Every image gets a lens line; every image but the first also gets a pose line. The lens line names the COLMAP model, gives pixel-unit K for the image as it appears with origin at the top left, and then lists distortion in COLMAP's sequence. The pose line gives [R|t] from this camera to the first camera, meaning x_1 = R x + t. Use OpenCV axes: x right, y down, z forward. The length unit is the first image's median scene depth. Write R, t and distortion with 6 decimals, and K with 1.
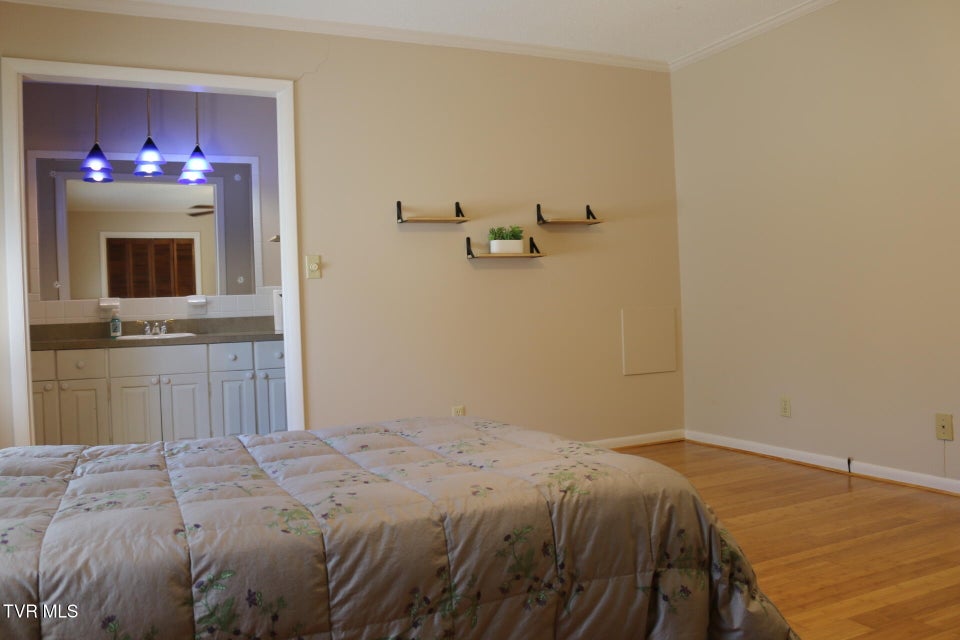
lens RADIAL K [[796.9, 0, 479.5], [0, 796.9, 317.6], [0, 0, 1]] dist [-0.000700, 0.009715]
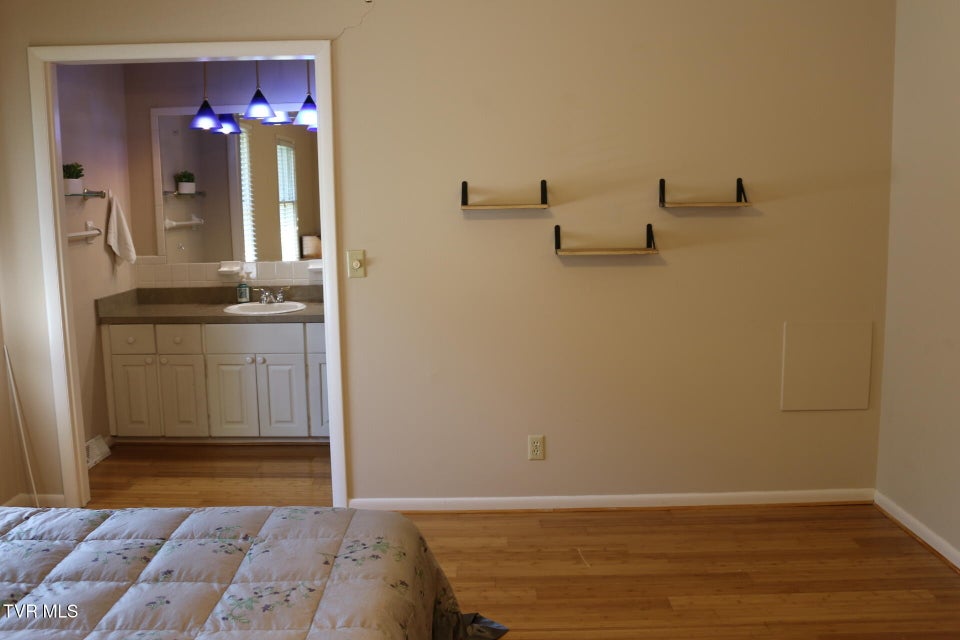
lens RADIAL K [[879.0, 0, 481.6], [0, 879.0, 321.9], [0, 0, 1]] dist [0.006276, 0.000000]
pose [[0.916500, 0.081987, -0.391542, 0.251774], [-0.027686, 0.989426, 0.142373, -0.122770], [0.399075, -0.119644, 0.909079, 0.170474]]
